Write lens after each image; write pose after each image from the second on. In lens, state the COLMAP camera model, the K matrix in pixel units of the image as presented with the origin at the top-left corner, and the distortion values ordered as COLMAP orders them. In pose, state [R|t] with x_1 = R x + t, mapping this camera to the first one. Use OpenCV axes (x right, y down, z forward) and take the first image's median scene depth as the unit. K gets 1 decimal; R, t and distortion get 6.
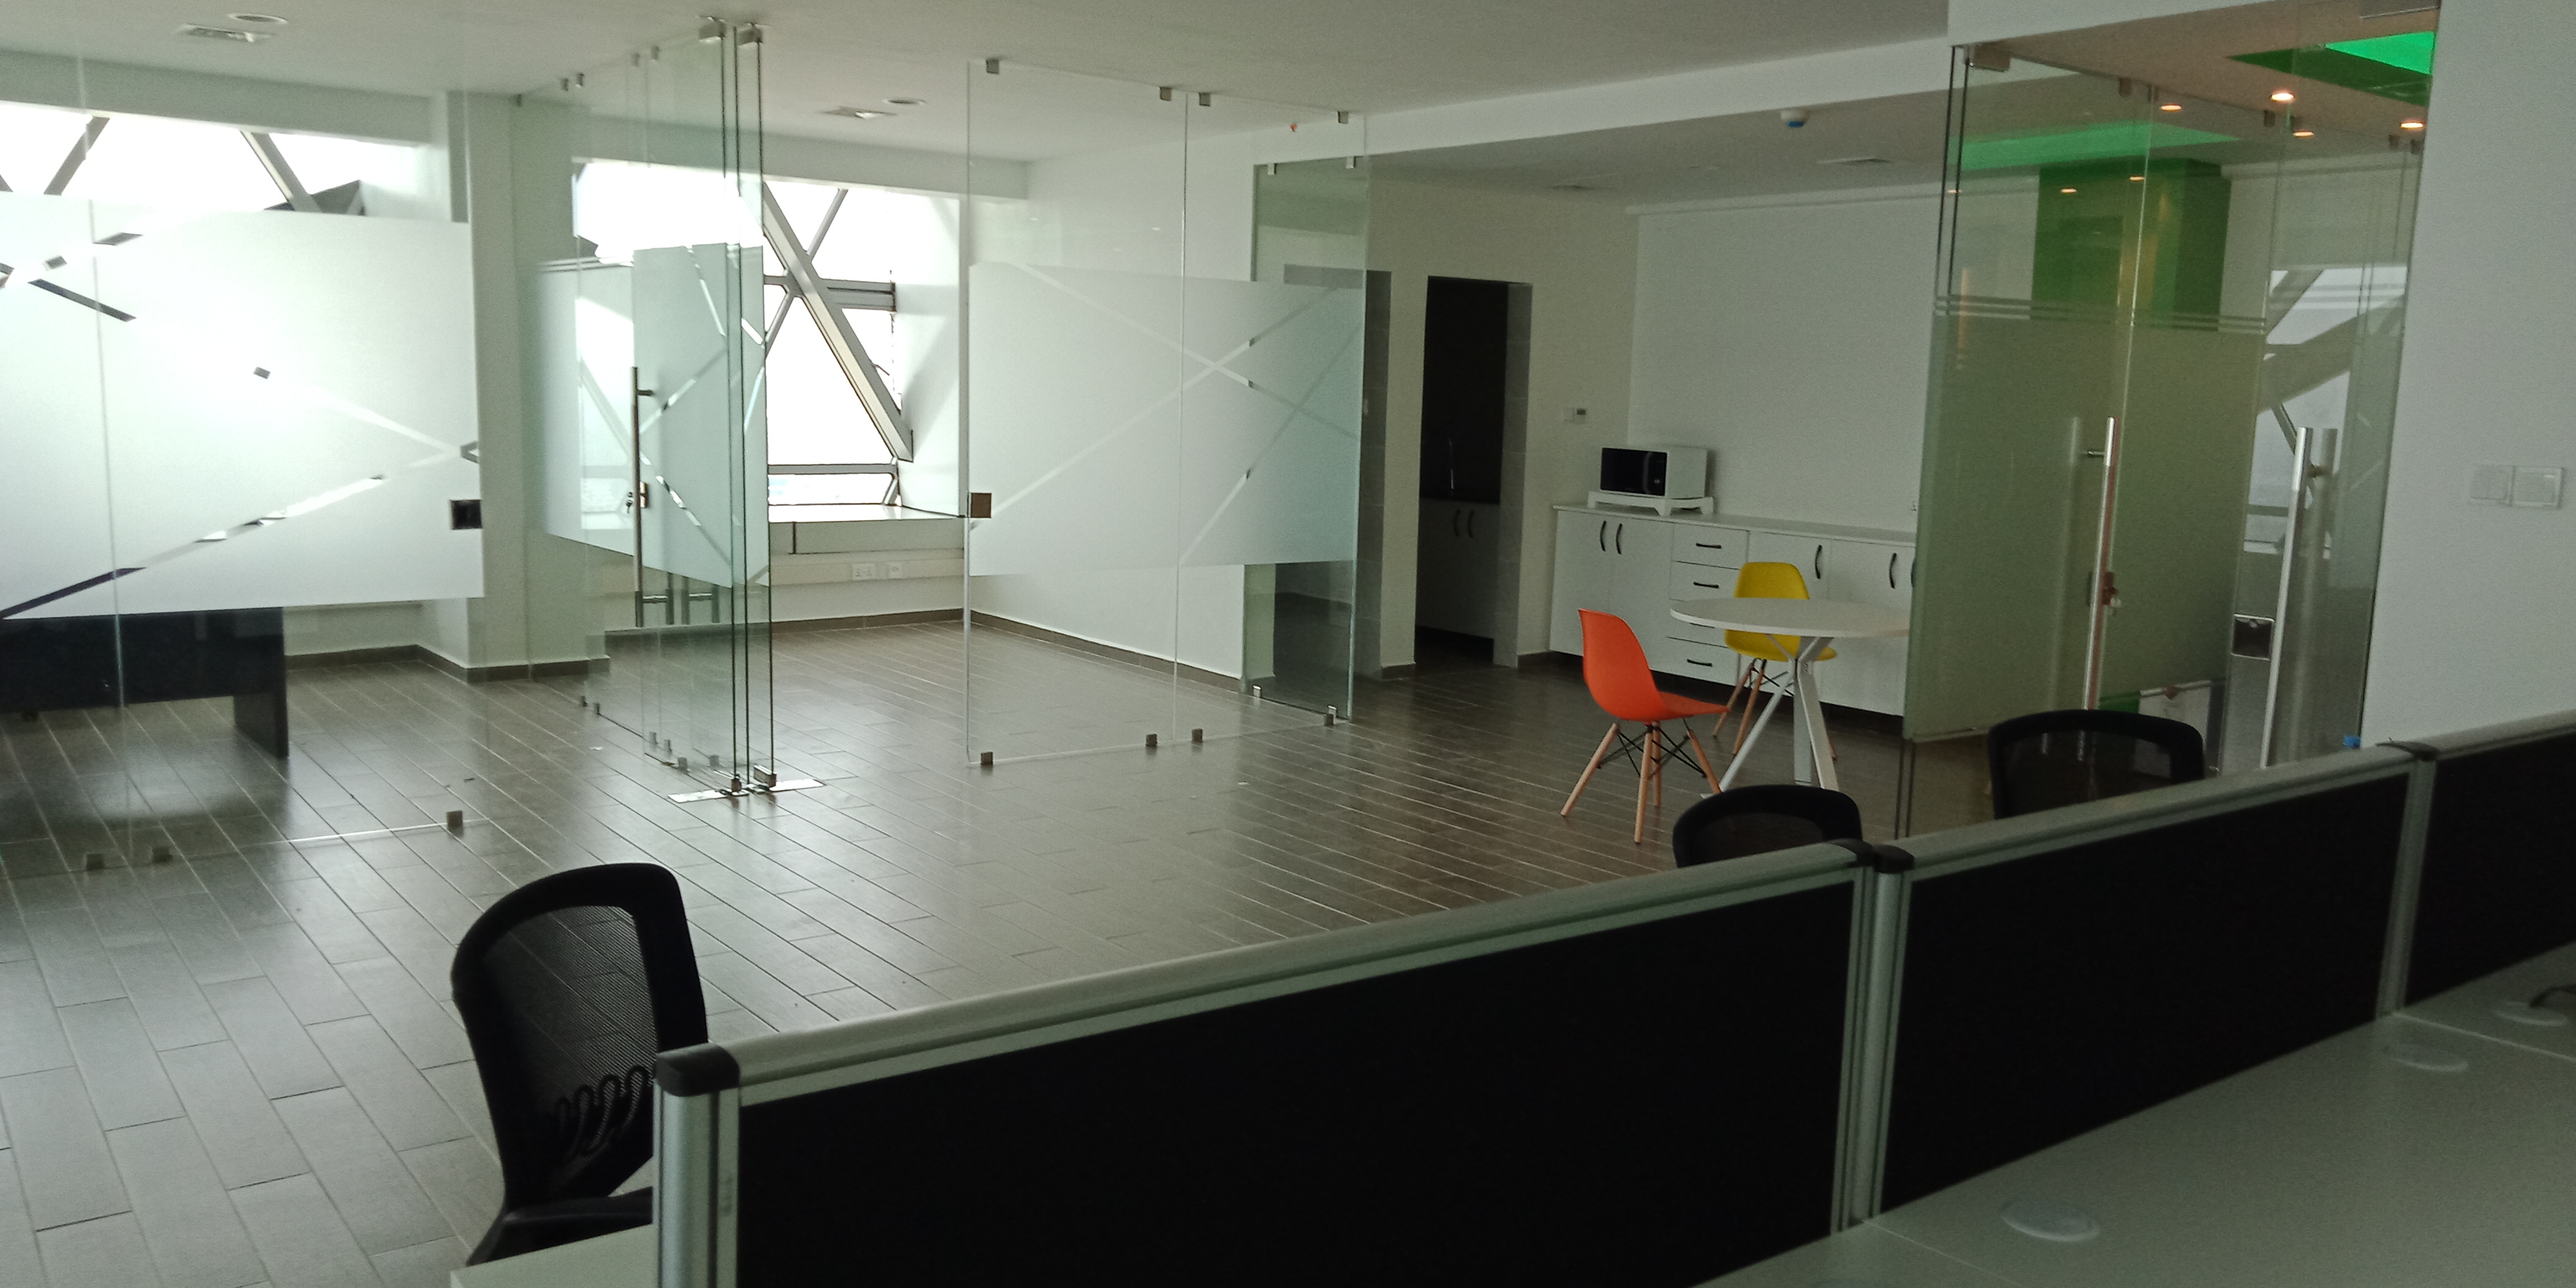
lens RADIAL K [[1883.9, 0, 1239.7], [0, 1883.9, 667.7], [0, 0, 1]] dist [0.046045, -0.051905]
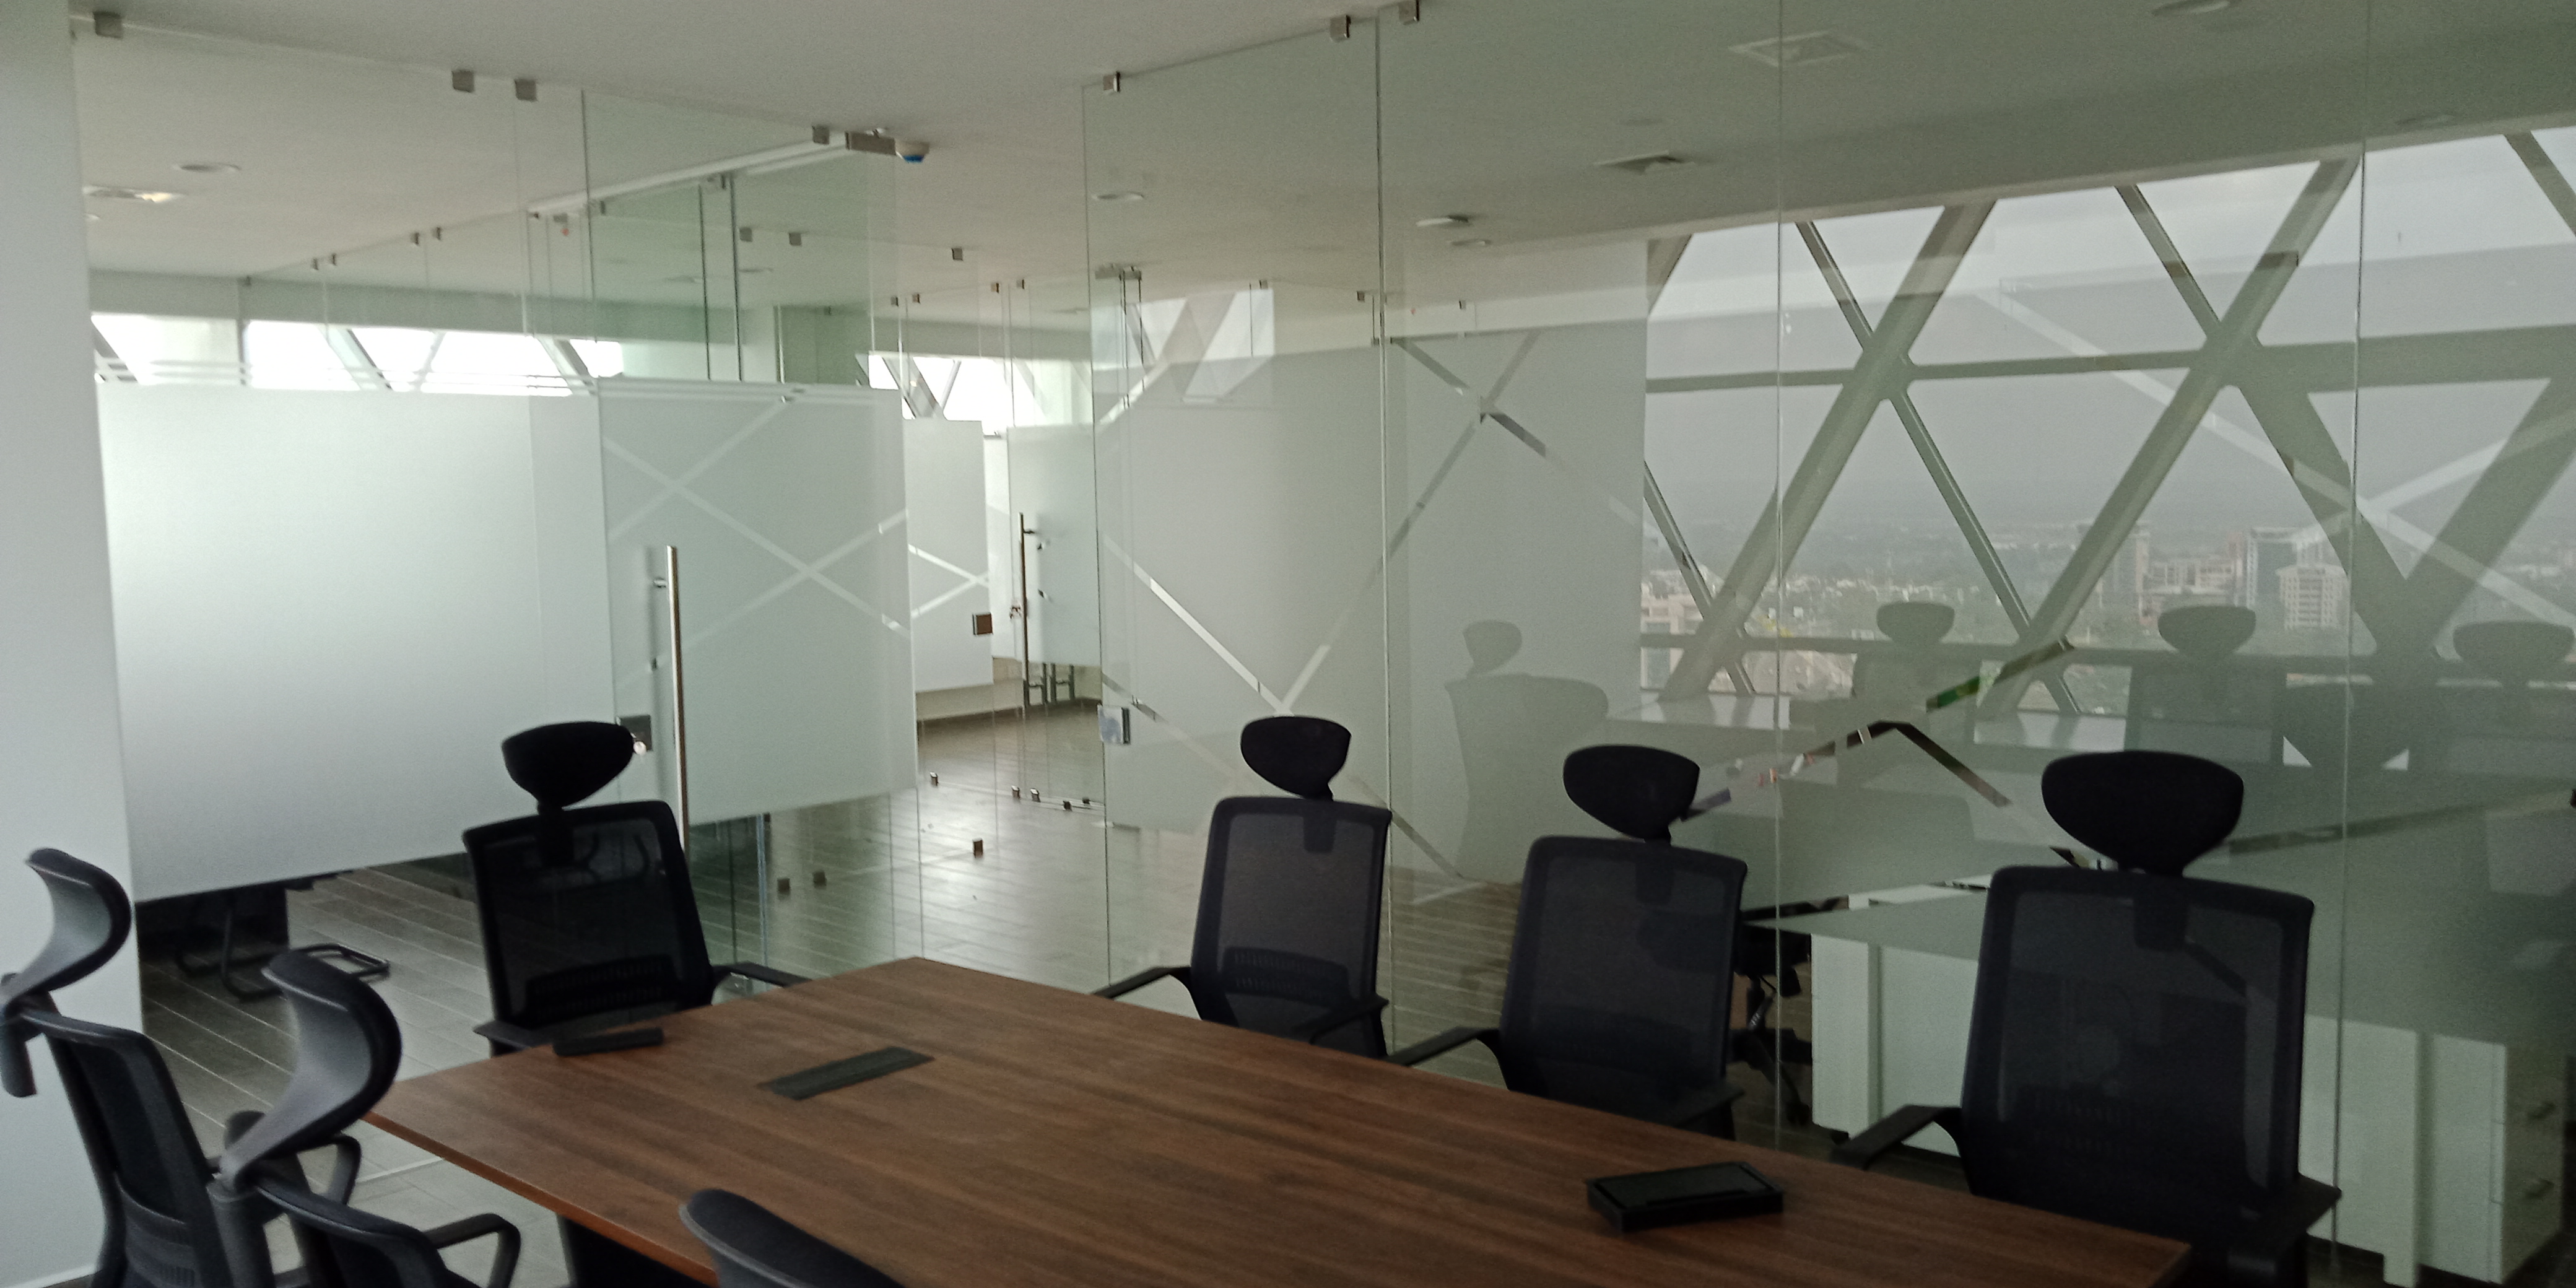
lens RADIAL K [[1883.9, 0, 1279.7], [0, 1883.9, 664.4], [0, 0, 1]] dist [0.046045, -0.051905]
pose [[0.981688, -0.067432, 0.178161, -0.312053], [0.076655, 0.996024, -0.045397, 0.019389], [-0.174392, 0.058223, 0.982953, -0.284784]]
